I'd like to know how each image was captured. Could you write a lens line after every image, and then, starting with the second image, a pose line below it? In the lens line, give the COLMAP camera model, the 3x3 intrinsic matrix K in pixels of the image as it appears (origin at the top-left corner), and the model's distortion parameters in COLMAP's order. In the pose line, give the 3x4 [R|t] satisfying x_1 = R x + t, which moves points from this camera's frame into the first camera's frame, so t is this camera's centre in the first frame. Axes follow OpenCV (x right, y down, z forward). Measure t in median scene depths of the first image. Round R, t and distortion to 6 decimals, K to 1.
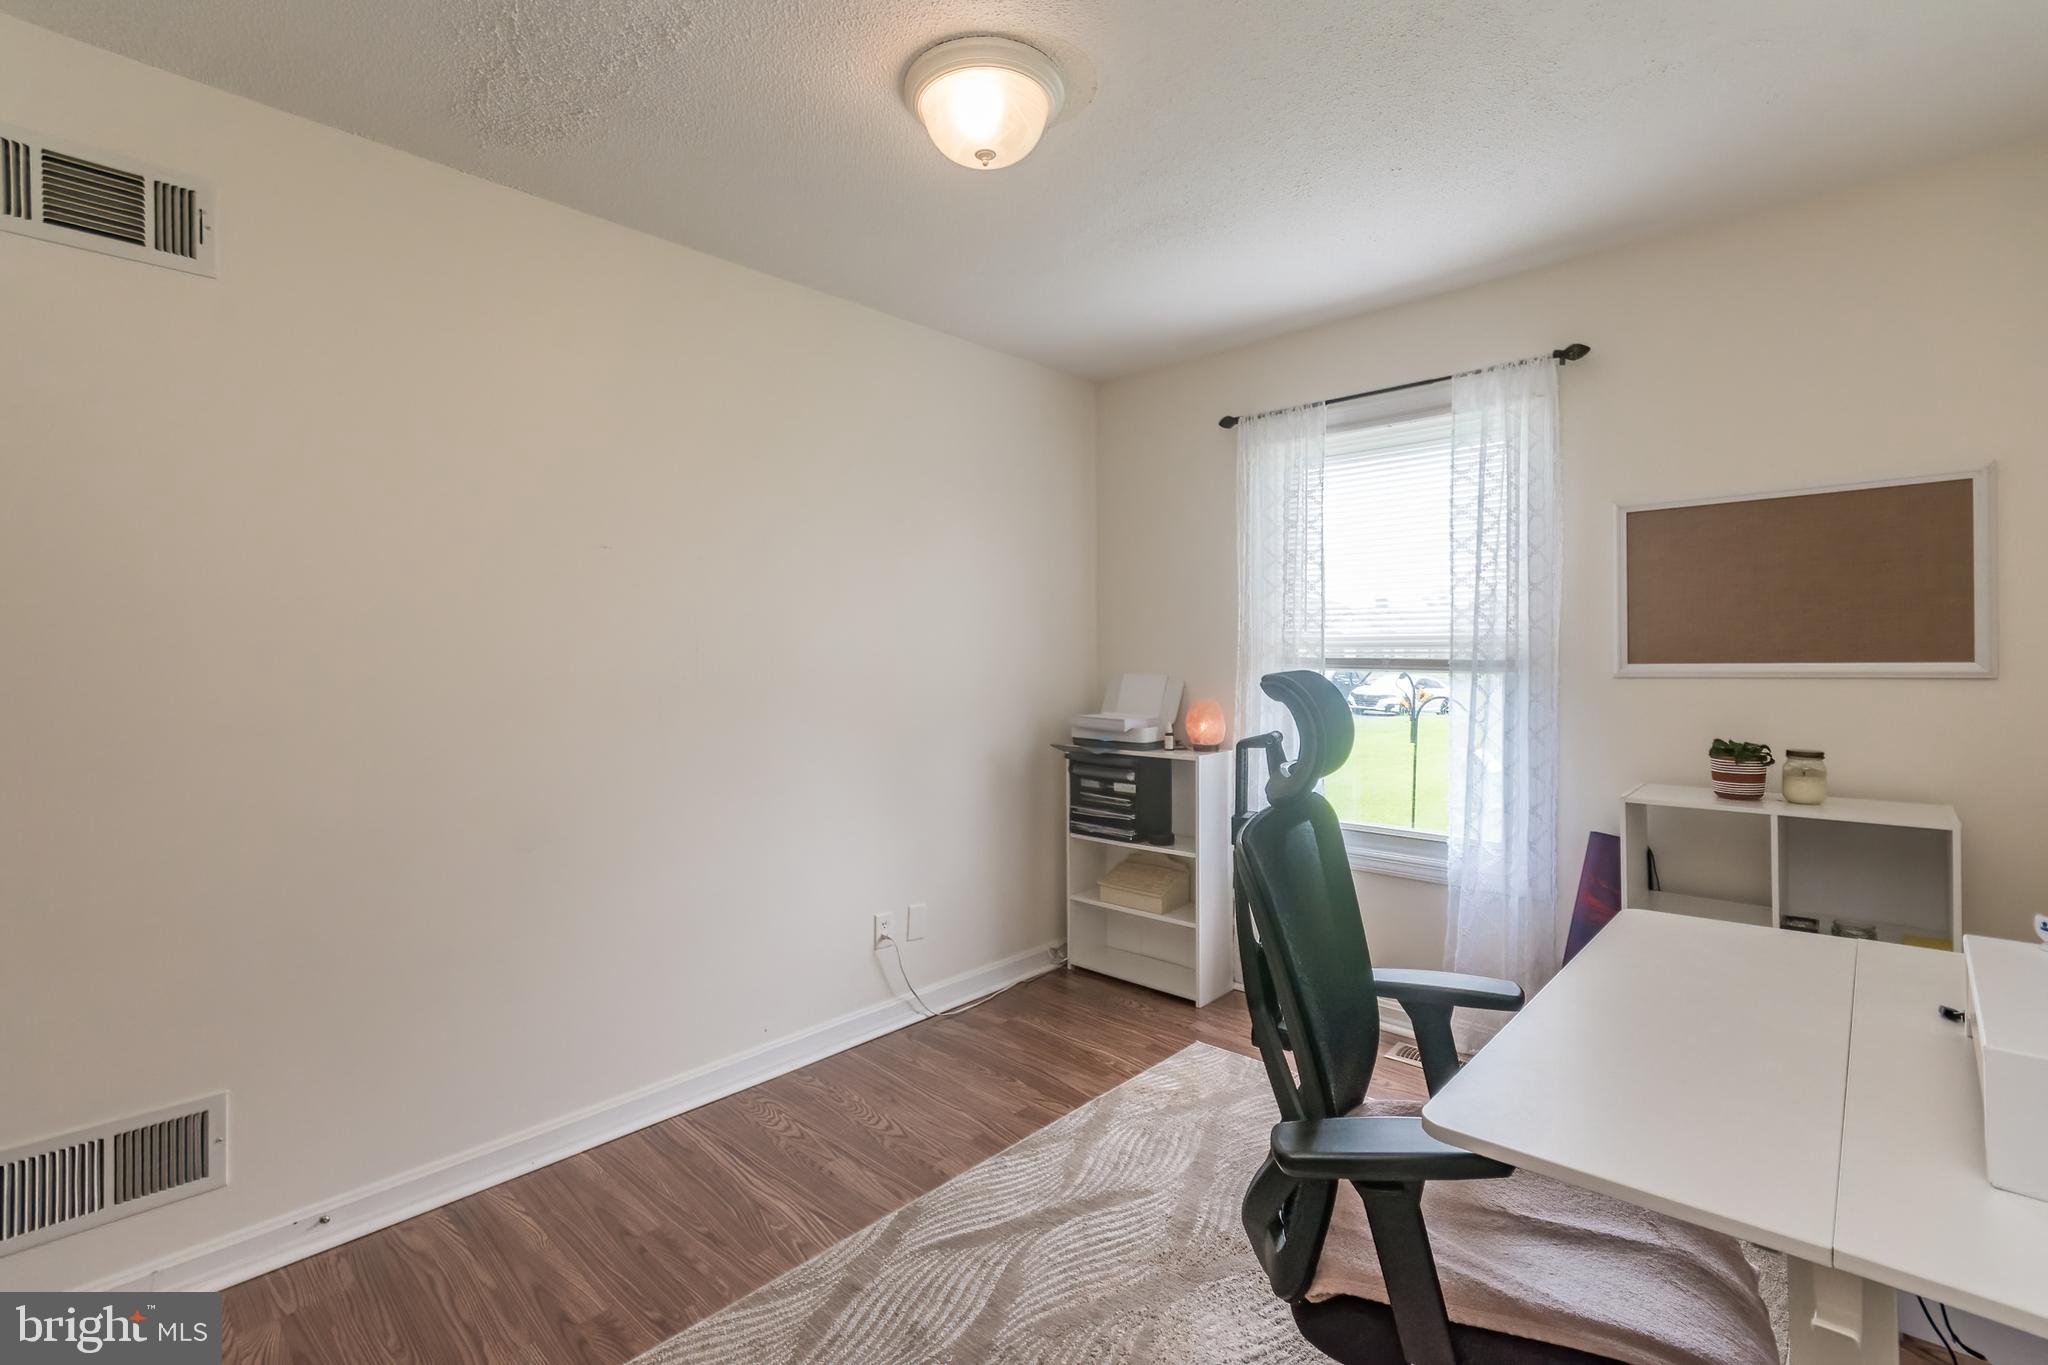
lens RADIAL K [[916.8, 0, 1017.3], [0, 916.8, 663.7], [0, 0, 1]] dist [-0.000481, -0.000858]
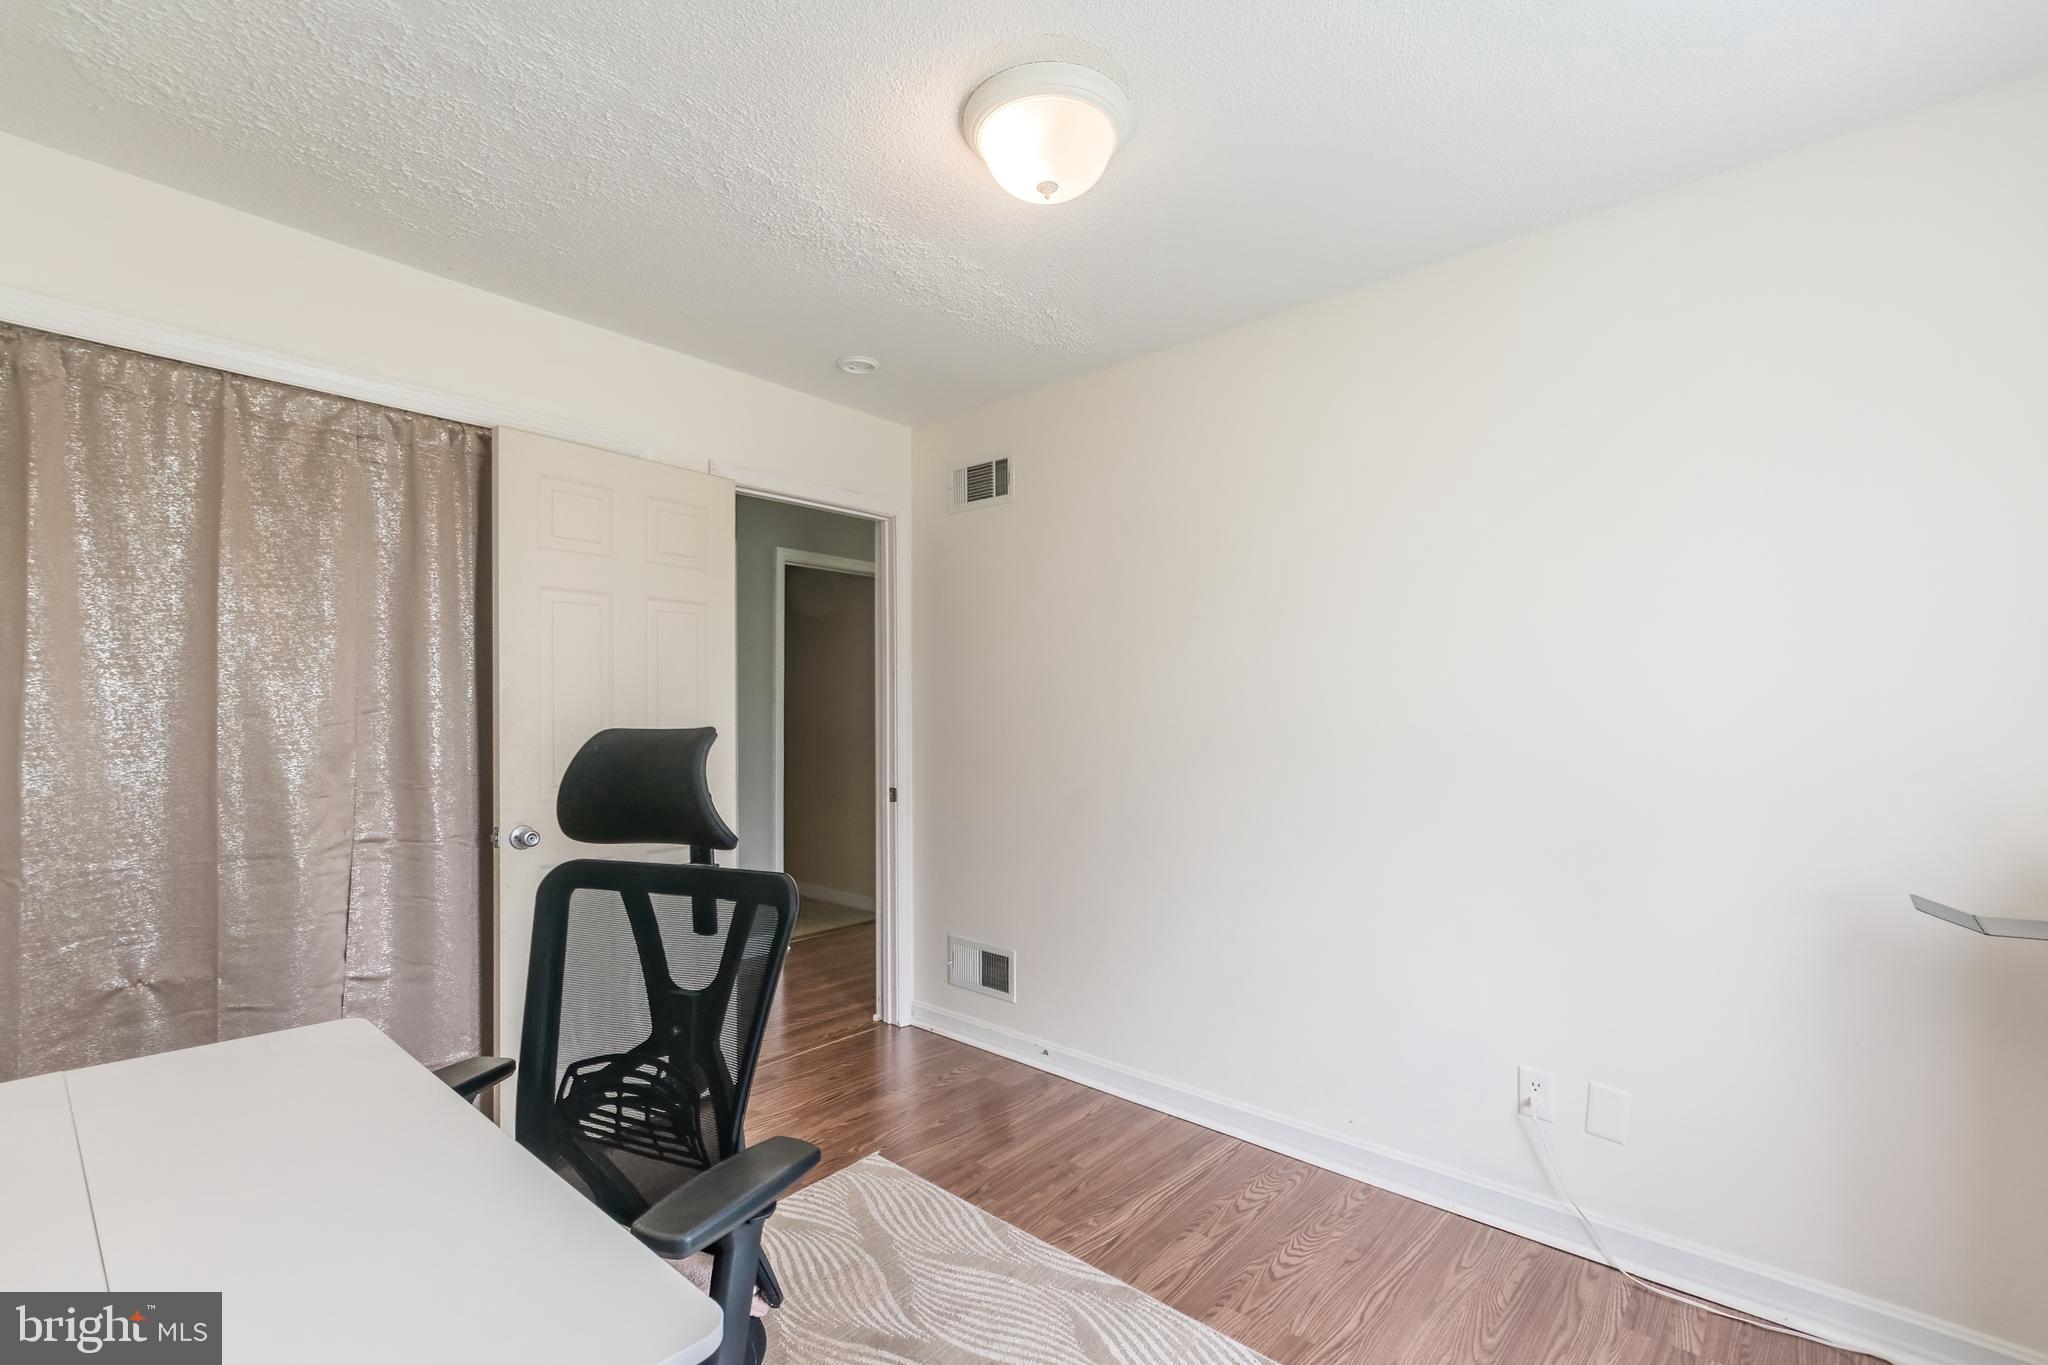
lens RADIAL K [[916.8, 0, 1017.1], [0, 916.8, 692.5], [0, 0, 1]] dist [-0.000481, -0.000858]
pose [[0.022965, -0.013041, -0.999651, 0.784461], [-0.011374, 0.999847, -0.013305, -0.010244], [0.999672, 0.011676, 0.022813, 0.802935]]
